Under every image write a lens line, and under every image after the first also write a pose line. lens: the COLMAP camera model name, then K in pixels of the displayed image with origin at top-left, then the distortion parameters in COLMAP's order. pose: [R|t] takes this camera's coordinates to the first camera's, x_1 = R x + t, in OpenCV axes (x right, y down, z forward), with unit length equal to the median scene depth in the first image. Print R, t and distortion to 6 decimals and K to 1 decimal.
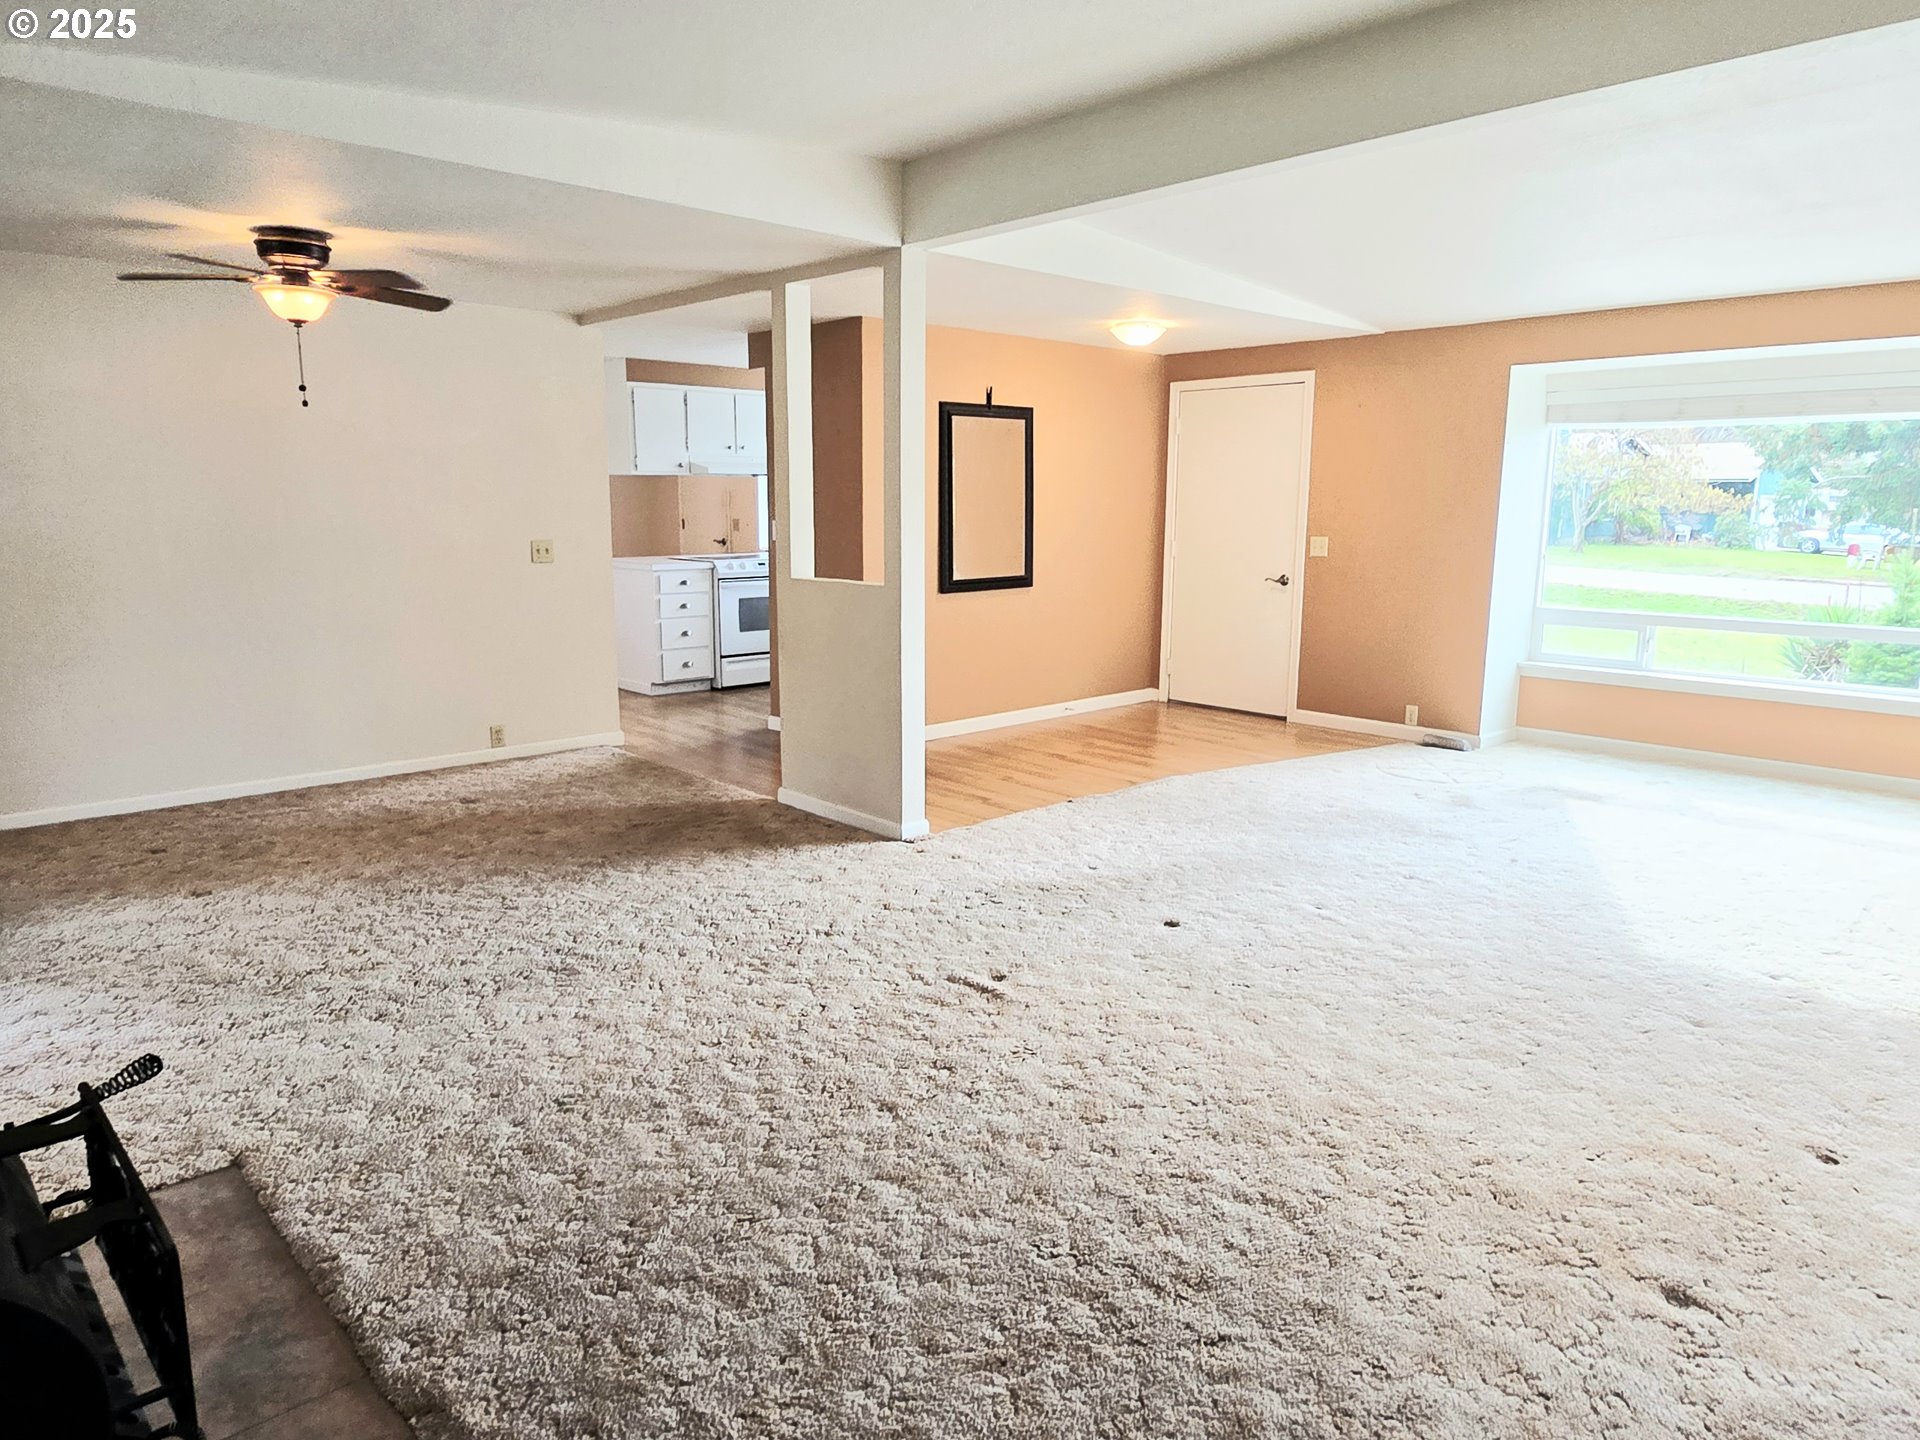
lens RADIAL K [[1231.3, 0, 951.7], [0, 1231.3, 726.3], [0, 0, 1]] dist [-0.033743, -0.002427]
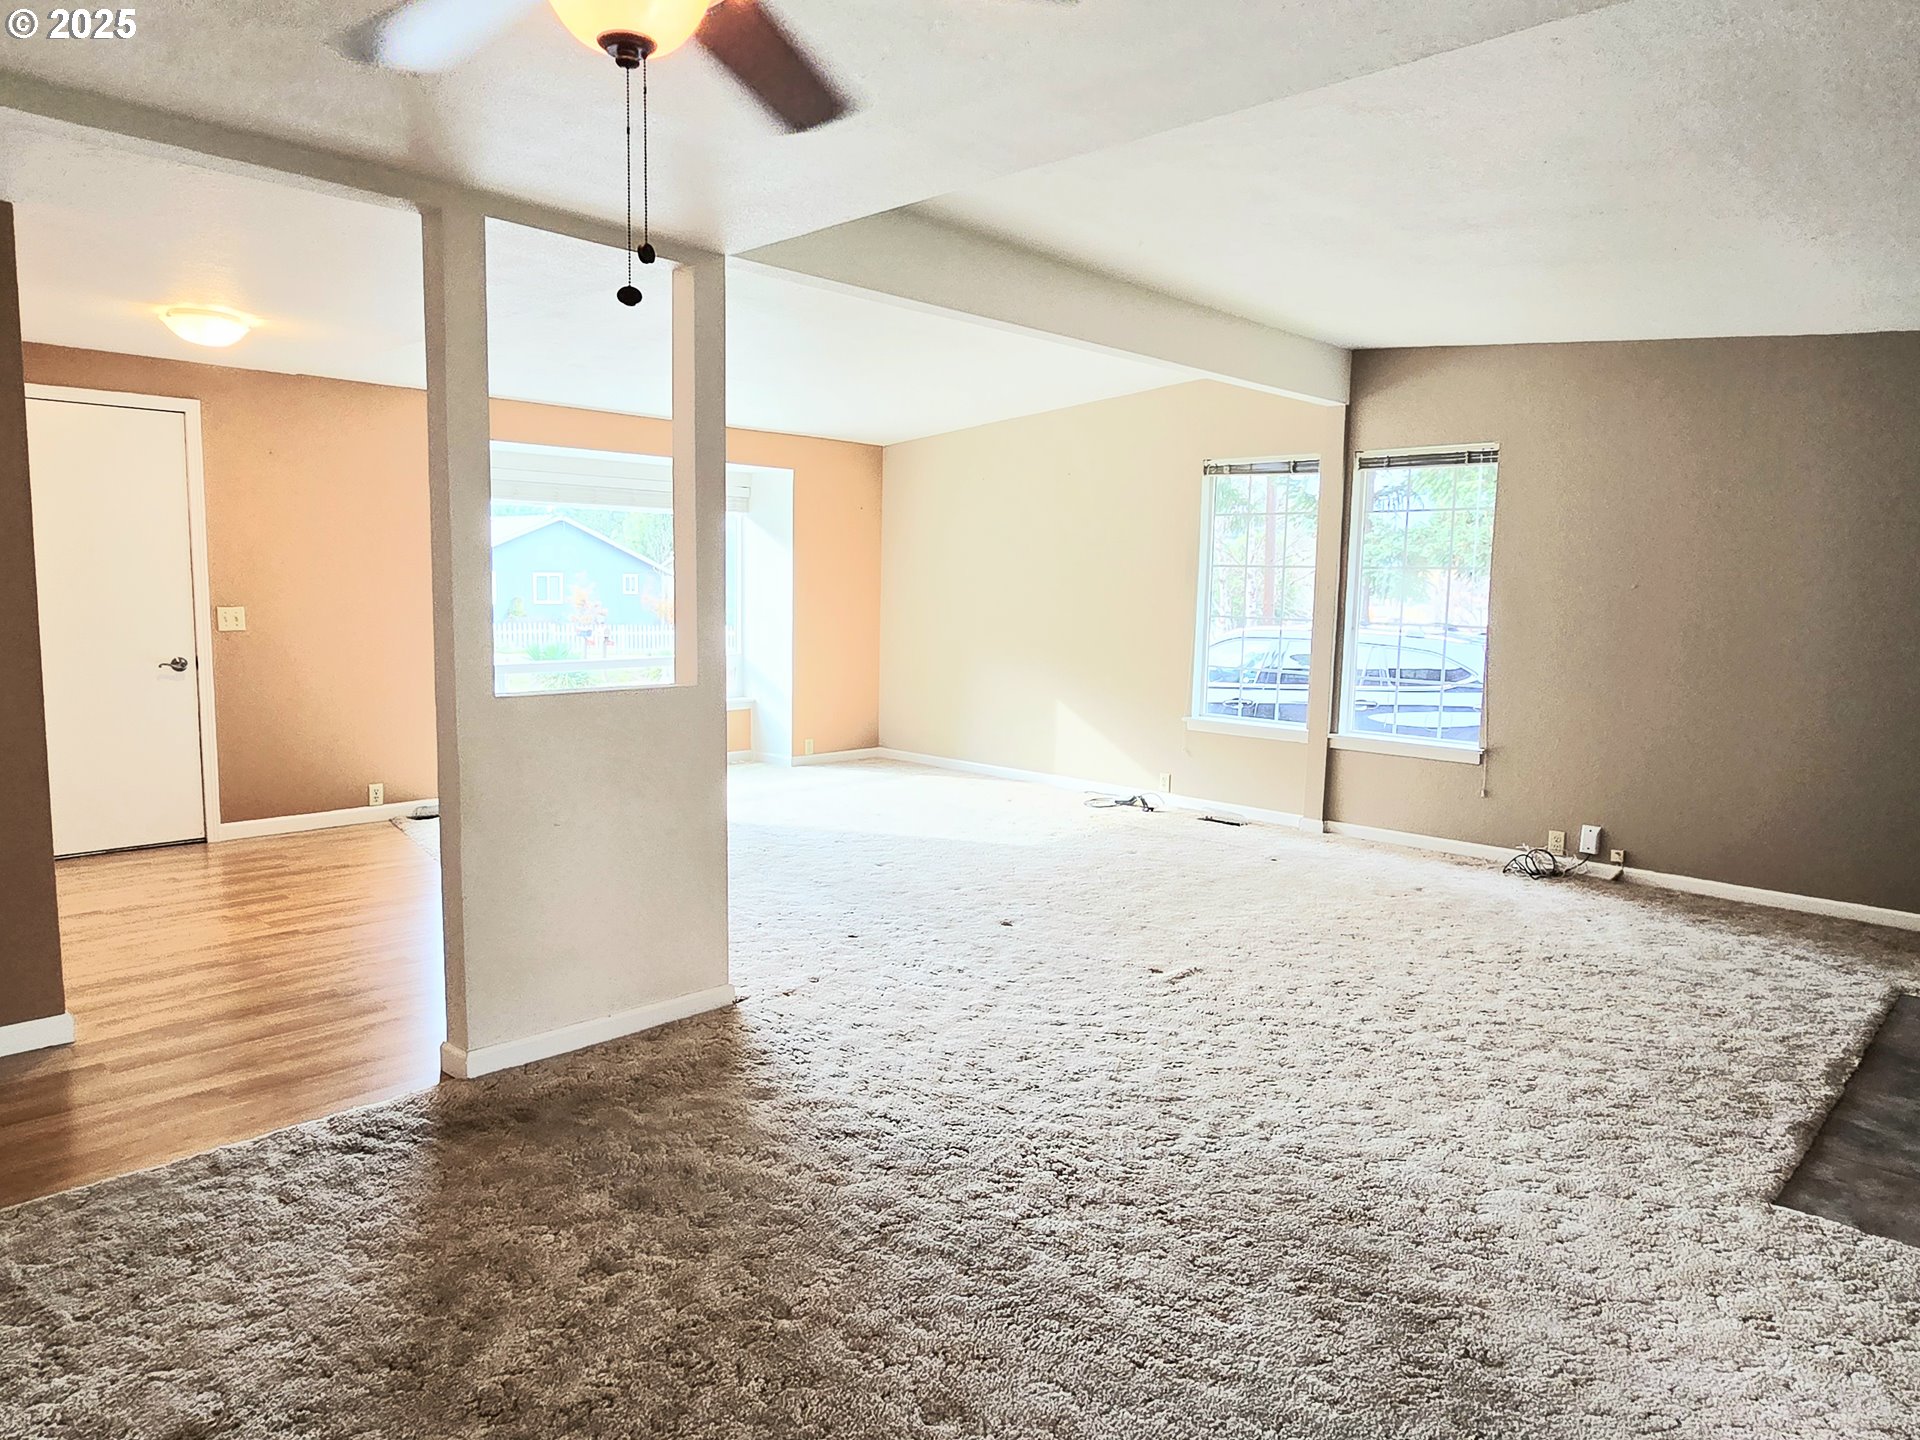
lens RADIAL K [[1231.3, 0, 951.3], [0, 1231.3, 716.0], [0, 0, 1]] dist [-0.033743, -0.002427]
pose [[-0.046241, -0.120203, 0.991672, -0.808401], [0.167578, 0.977732, 0.126328, -0.162120], [-0.984774, 0.172024, -0.025068, 0.865993]]
